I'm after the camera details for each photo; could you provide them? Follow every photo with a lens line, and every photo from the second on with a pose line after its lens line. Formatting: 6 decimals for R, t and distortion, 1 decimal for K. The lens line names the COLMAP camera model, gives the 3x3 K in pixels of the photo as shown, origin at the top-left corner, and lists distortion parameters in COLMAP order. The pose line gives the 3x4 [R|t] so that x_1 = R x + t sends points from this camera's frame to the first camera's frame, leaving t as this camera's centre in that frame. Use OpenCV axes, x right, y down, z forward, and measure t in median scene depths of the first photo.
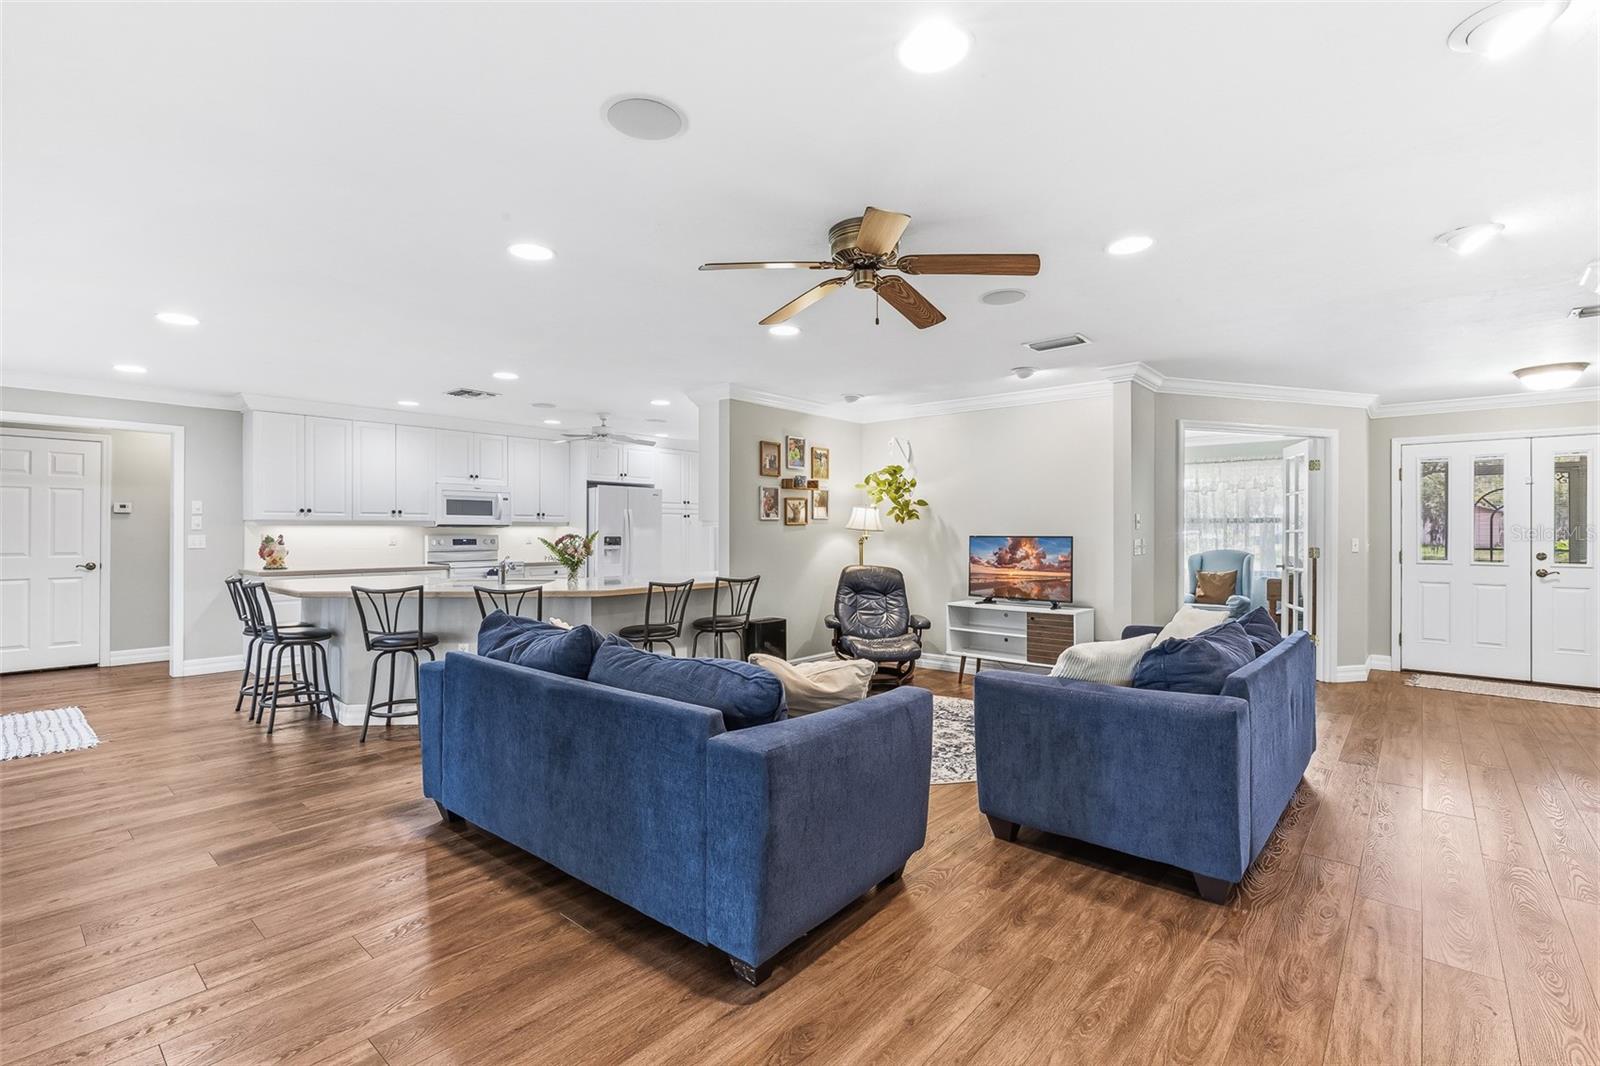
lens RADIAL K [[718.2, 0, 801.3], [0, 718.2, 523.3], [0, 0, 1]] dist [-0.000461, 0.000824]
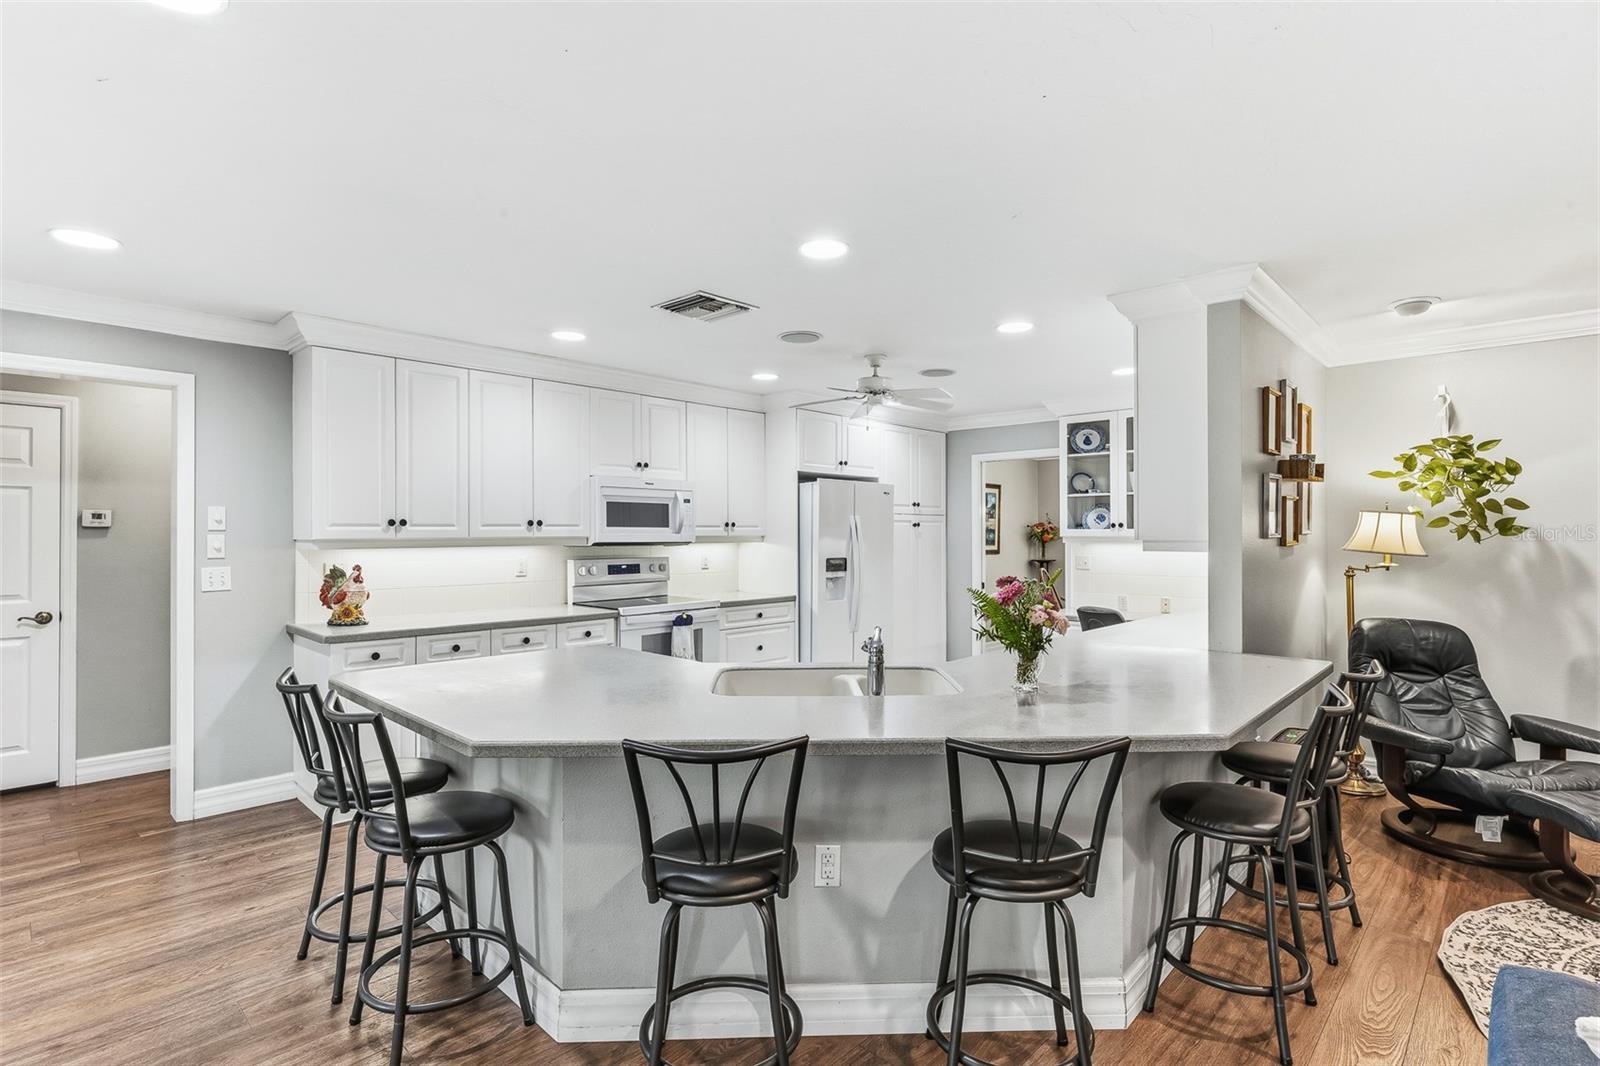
lens RADIAL K [[770.5, 0, 804.2], [0, 770.5, 523.8], [0, 0, 1]] dist [-0.000396, 0.000948]
pose [[0.998920, -0.003761, -0.046313, -0.337767], [0.003665, 0.999991, -0.002158, -0.014344], [0.046320, 0.001986, 0.998925, 0.399685]]
